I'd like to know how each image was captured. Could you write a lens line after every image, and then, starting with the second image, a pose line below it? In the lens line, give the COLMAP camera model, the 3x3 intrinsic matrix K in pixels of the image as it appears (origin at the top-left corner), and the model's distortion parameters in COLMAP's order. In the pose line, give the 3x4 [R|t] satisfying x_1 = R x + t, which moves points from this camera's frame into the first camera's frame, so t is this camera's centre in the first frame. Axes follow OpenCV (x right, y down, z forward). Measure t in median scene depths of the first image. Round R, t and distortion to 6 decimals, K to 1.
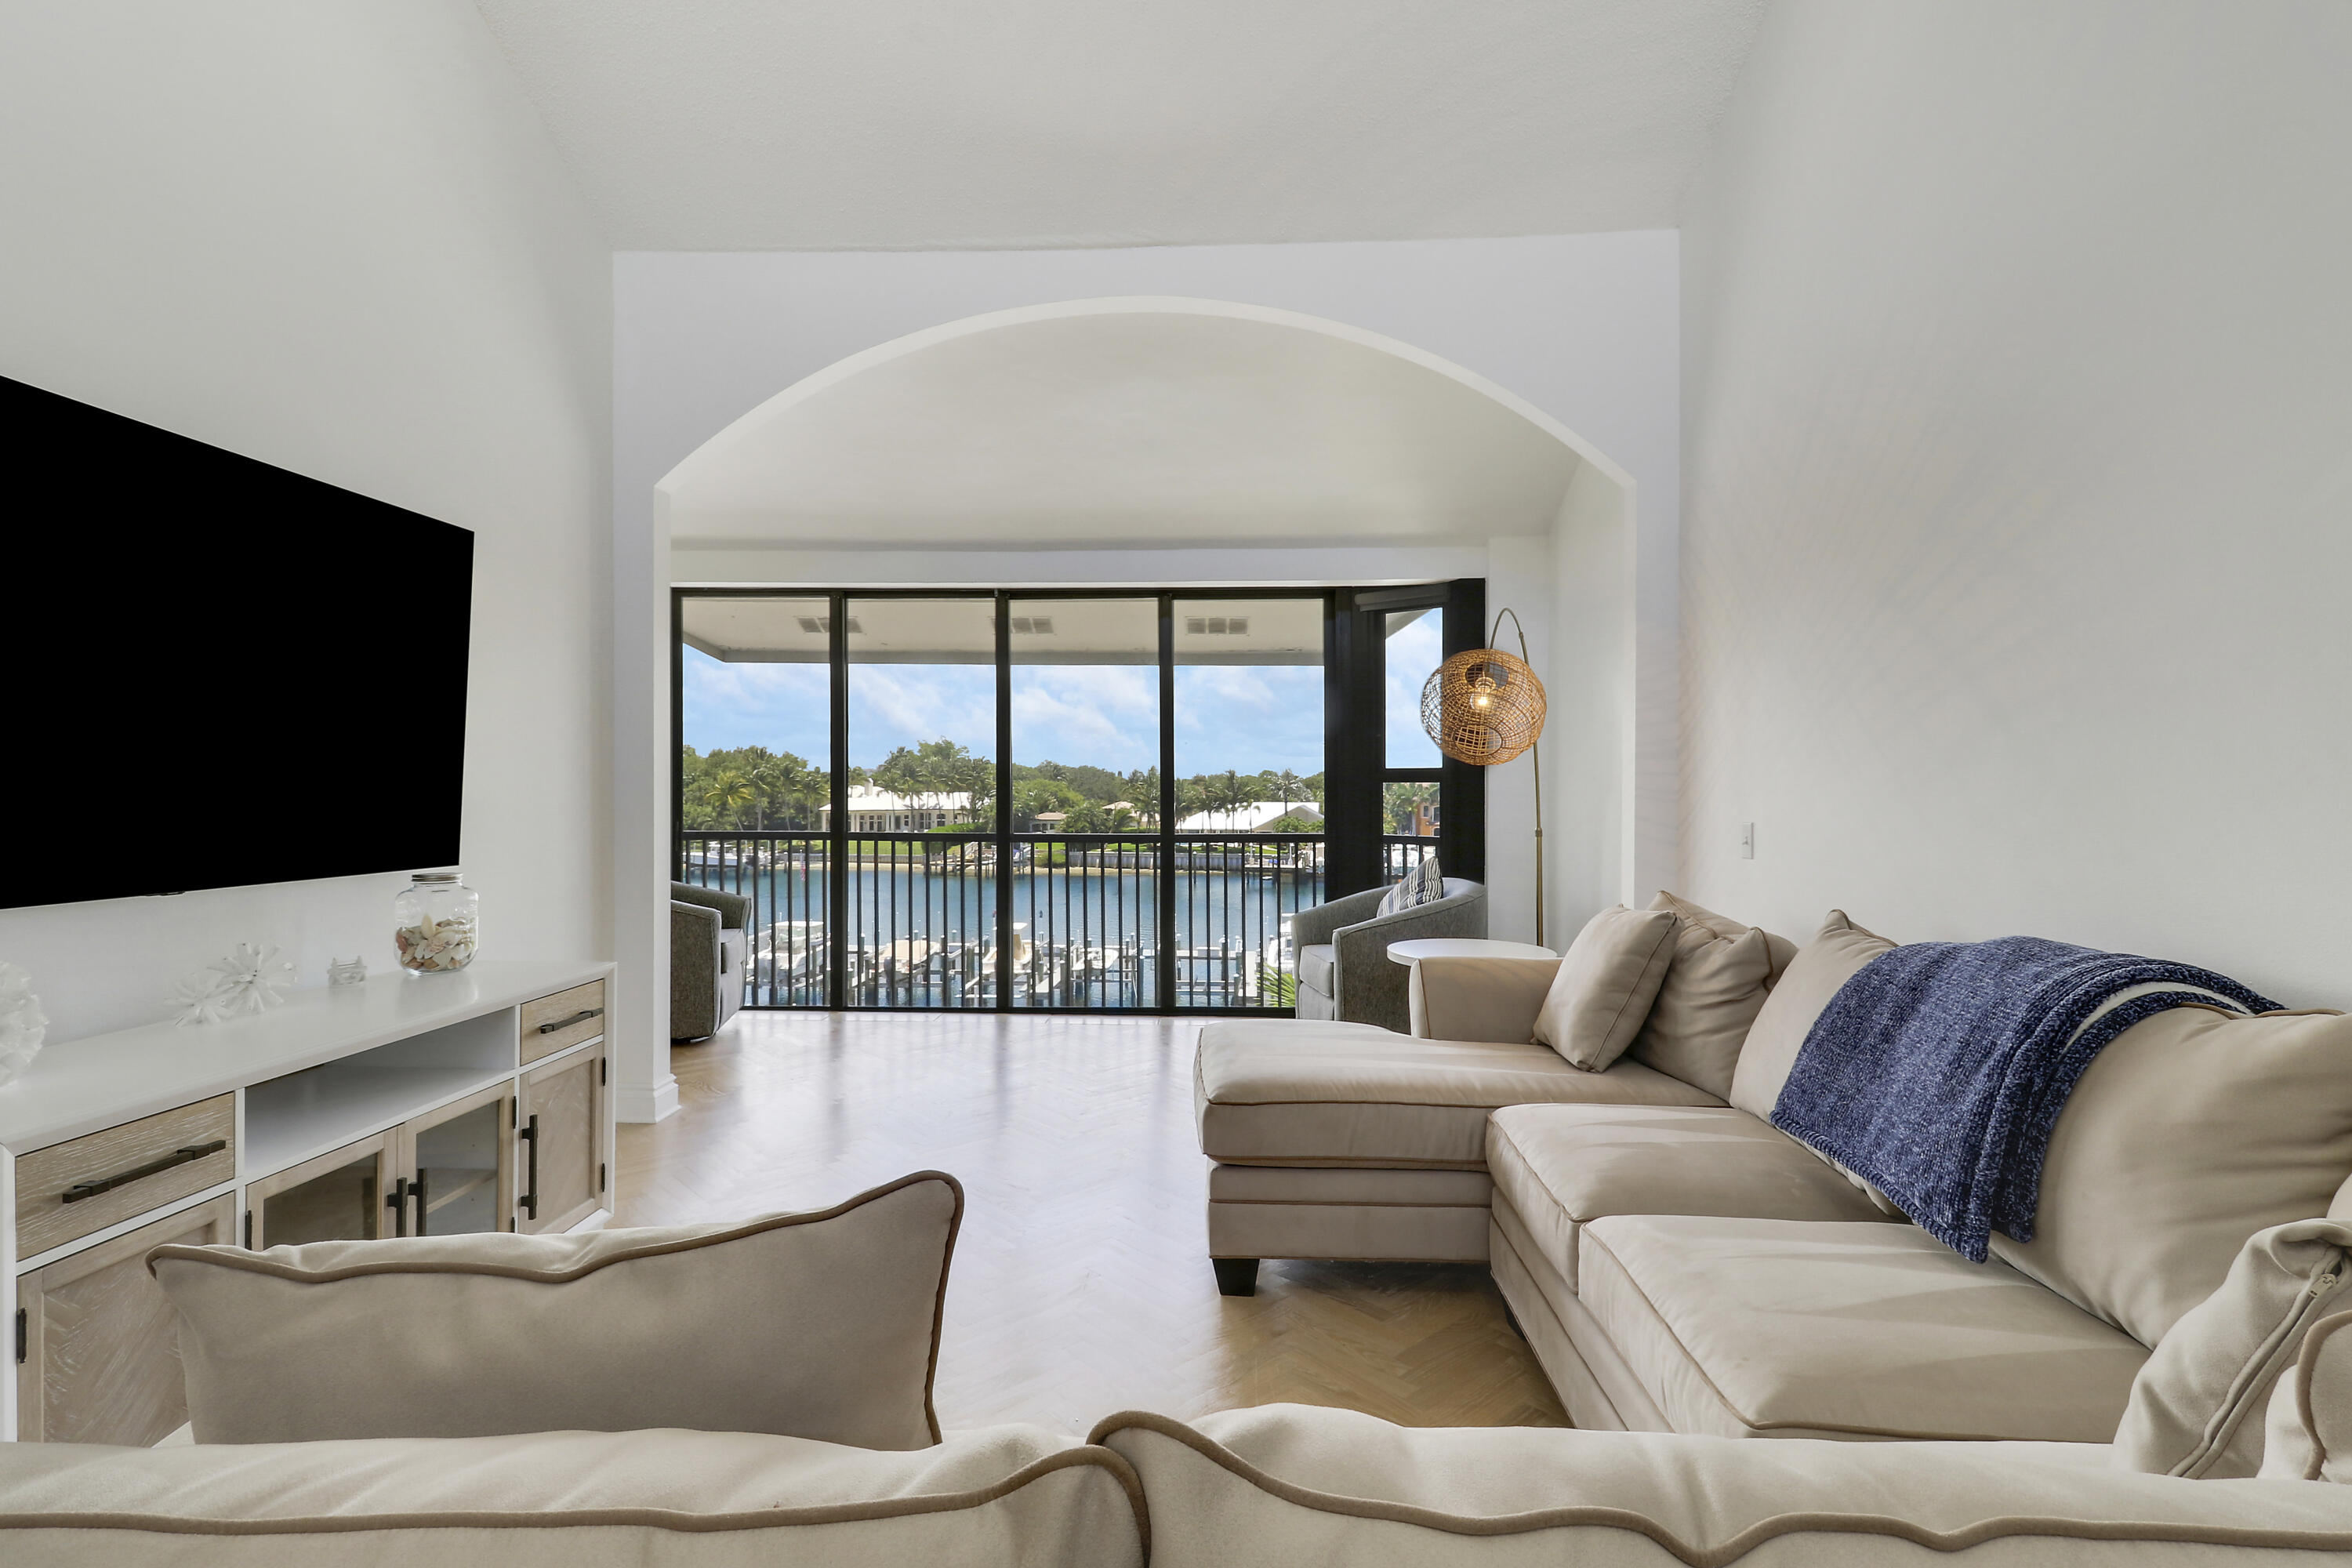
lens RADIAL K [[1107.6, 0, 1196.0], [0, 1107.6, 793.0], [0, 0, 1]] dist [-0.001059, -0.009006]
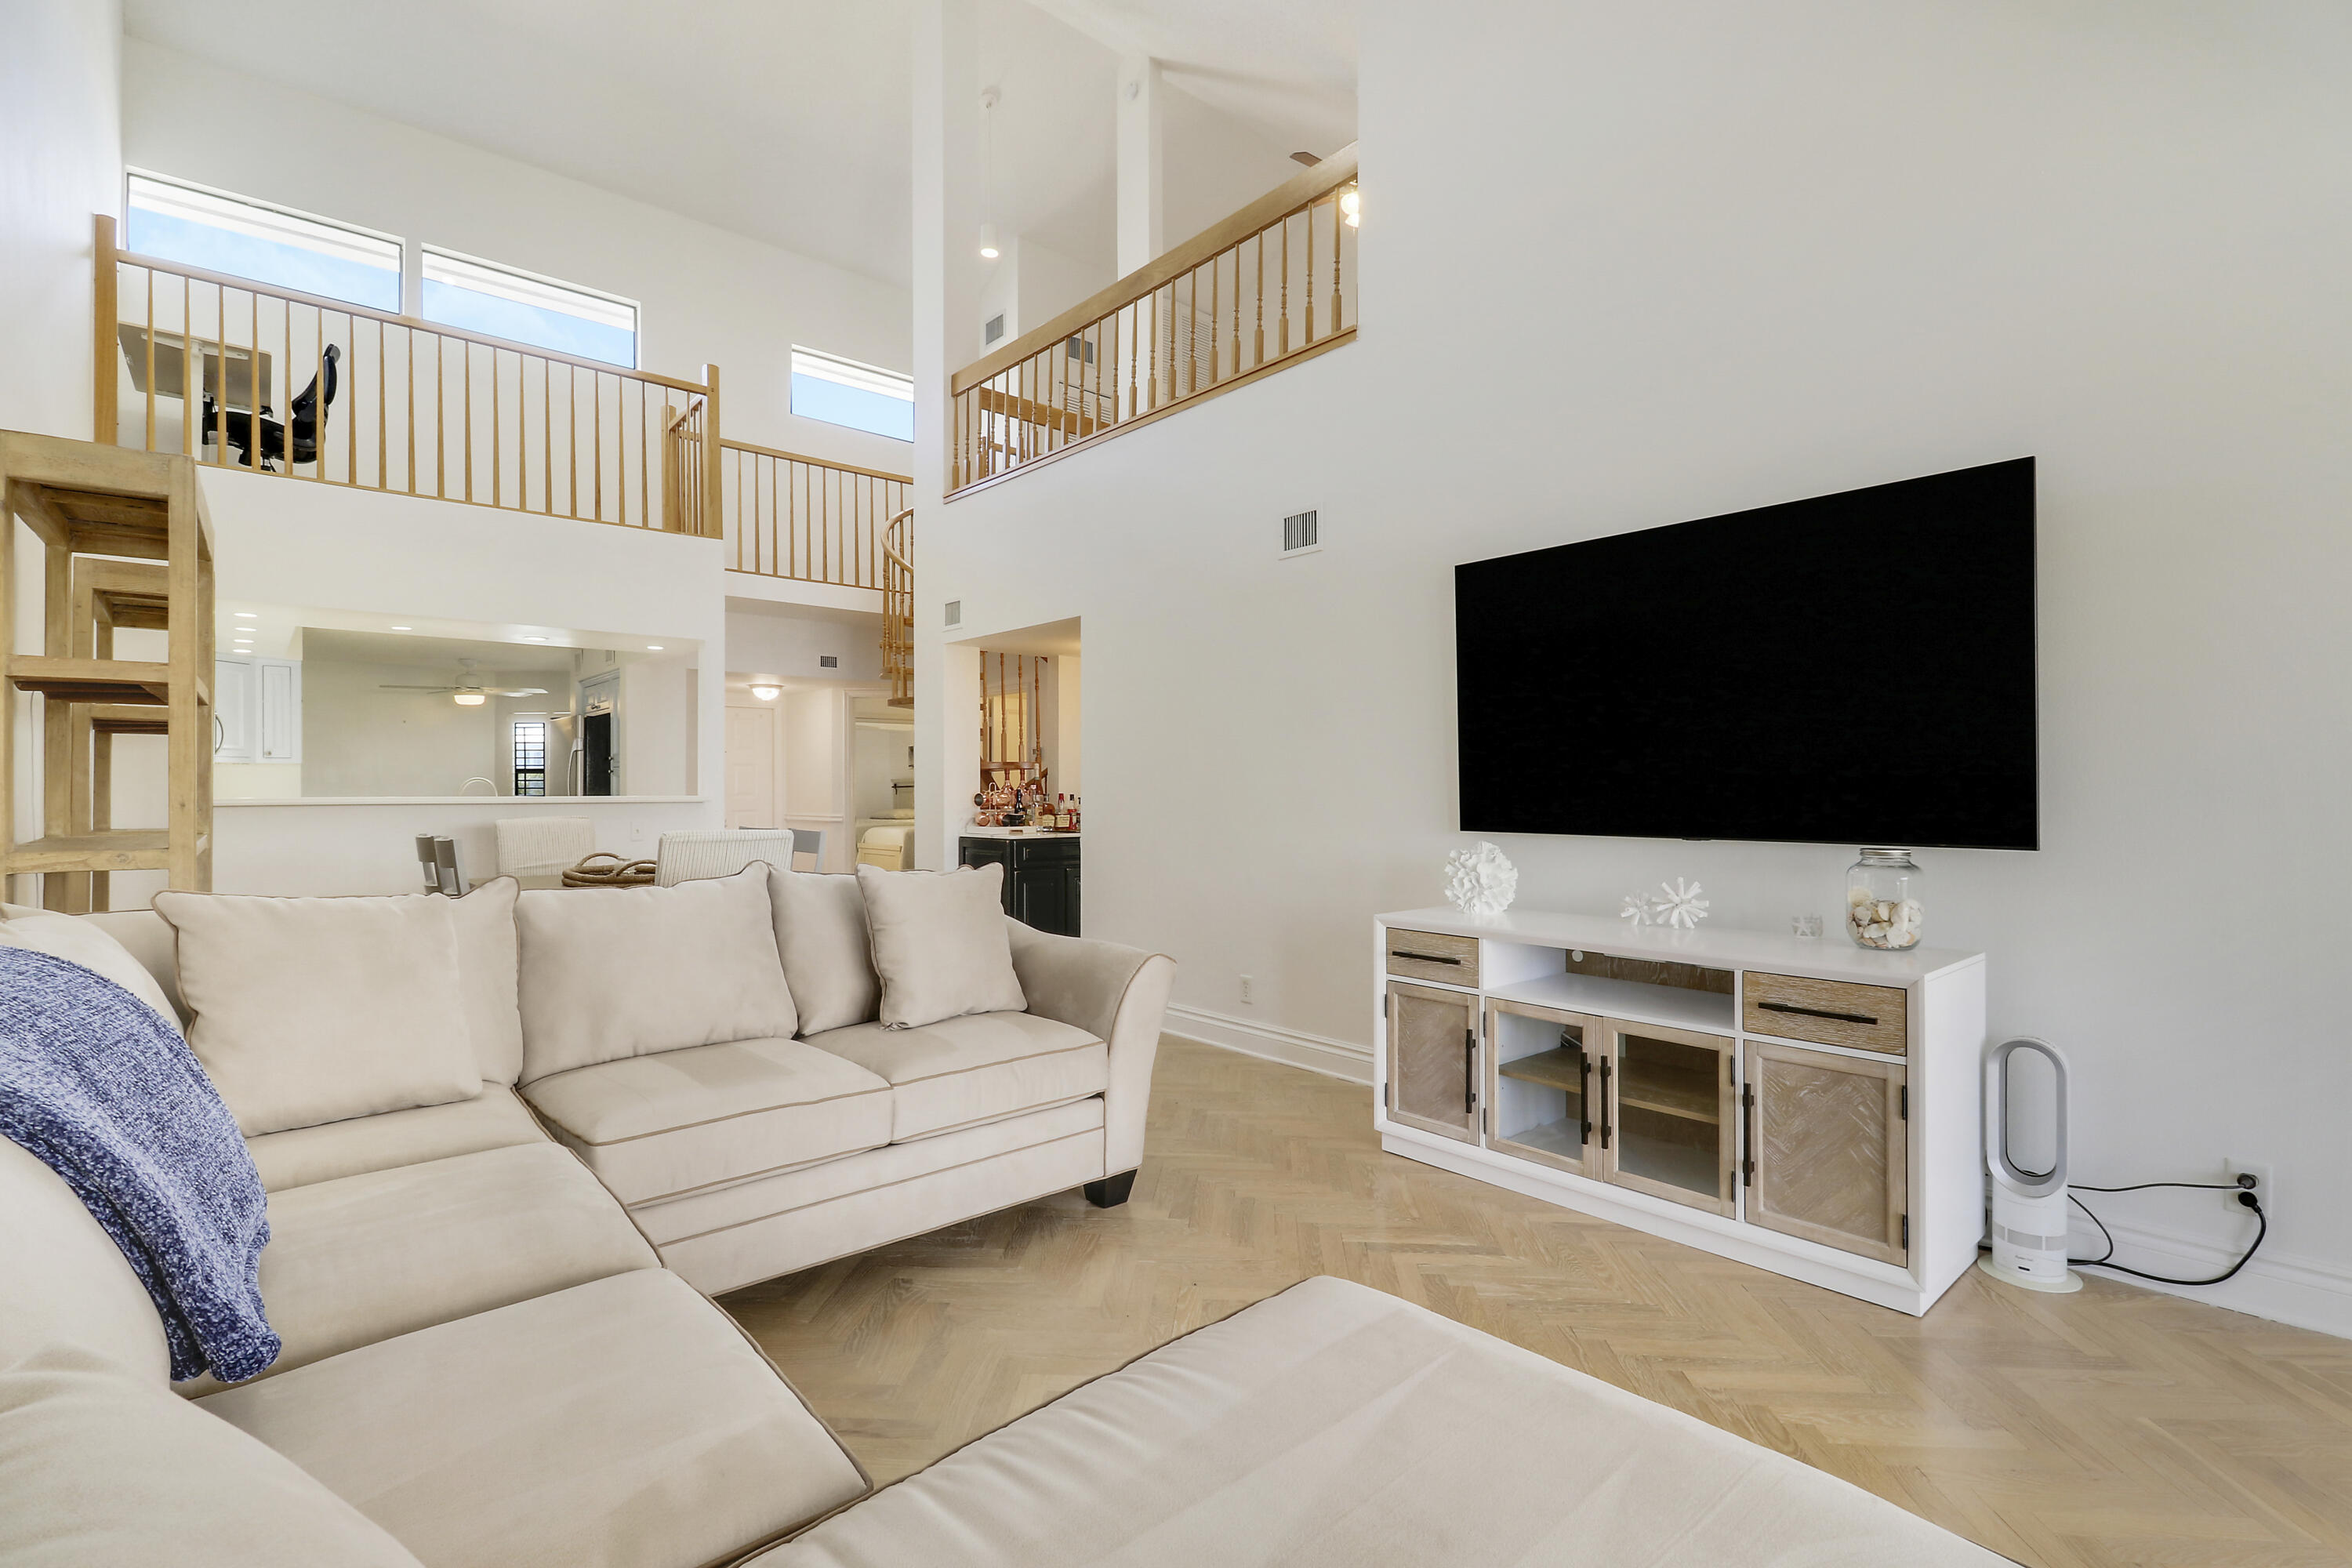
lens RADIAL K [[1107.6, 0, 1169.3], [0, 1107.6, 786.0], [0, 0, 1]] dist [-0.001059, -0.009006]
pose [[-0.737346, -0.004511, -0.675500, 0.297526], [-0.004845, 0.999987, -0.001389, 0.014618], [0.675498, 0.002249, -0.737359, 0.869661]]
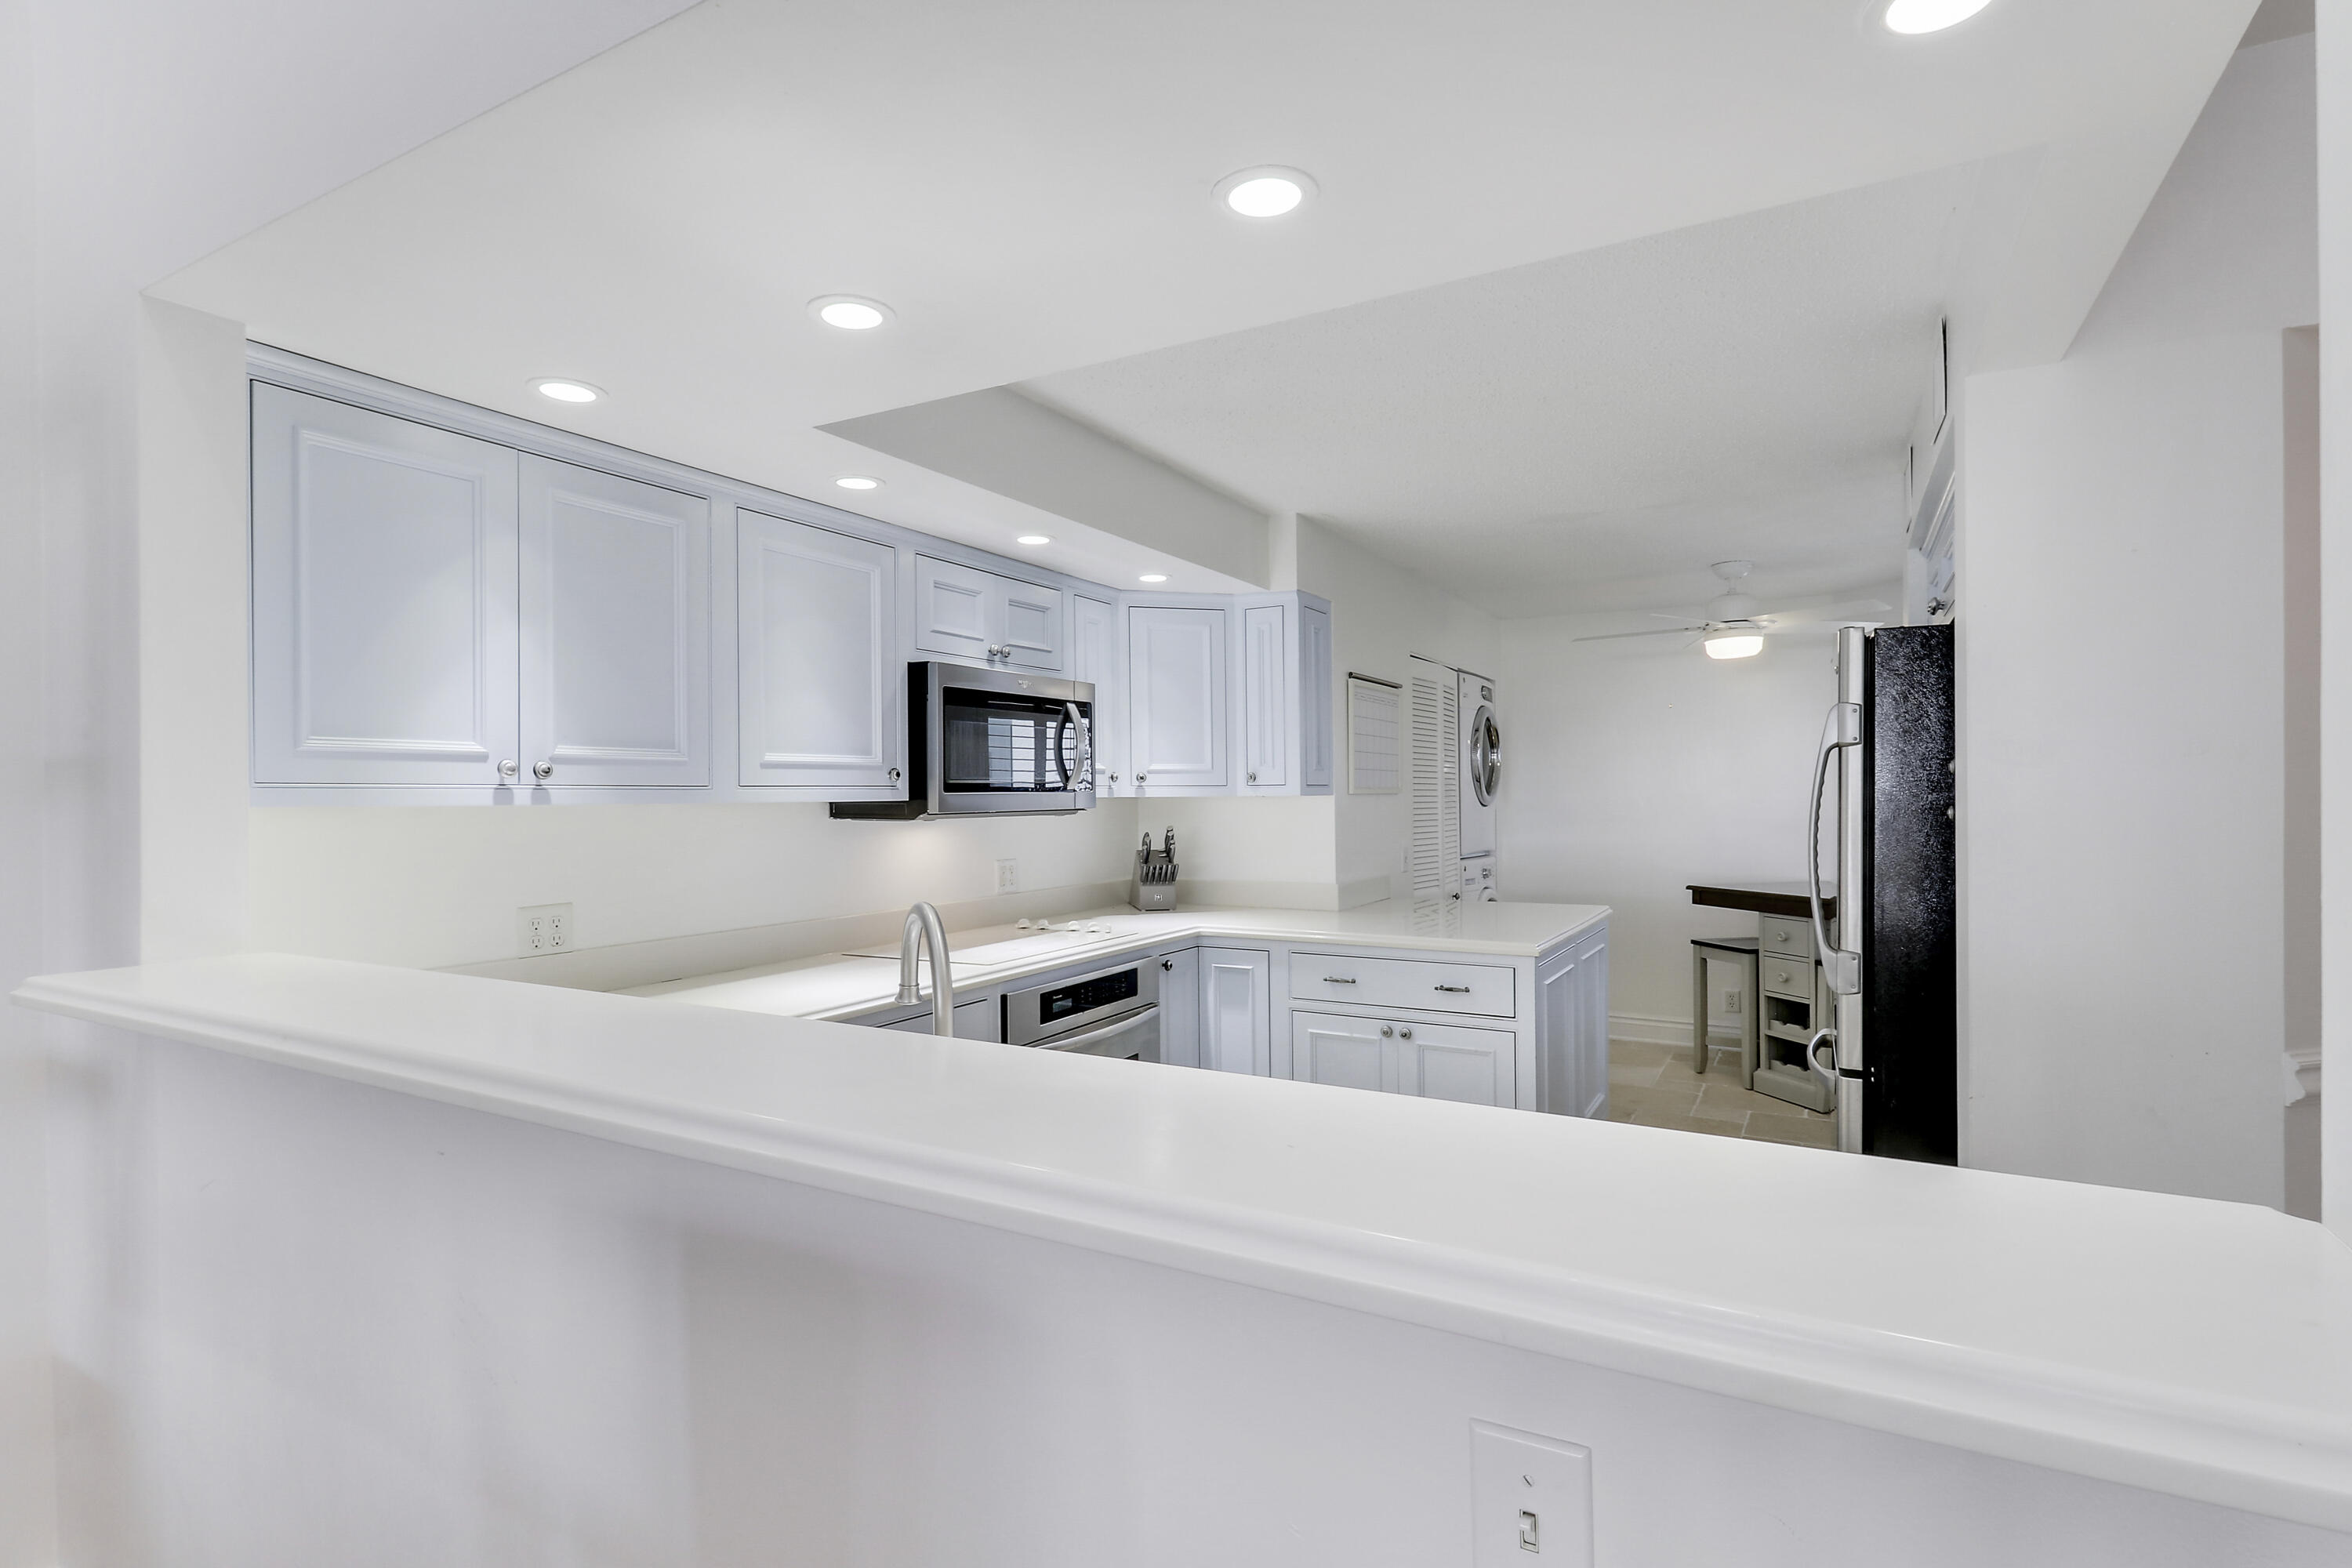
lens RADIAL K [[1107.6, 0, 1170.4], [0, 1107.6, 774.3], [0, 0, 1]] dist [-0.001059, -0.009006]
pose [[-0.883050, 0.012488, 0.469112, -0.226702], [0.006824, 0.999882, -0.013772, -0.025333], [-0.469229, -0.008960, -0.883031, -0.641928]]
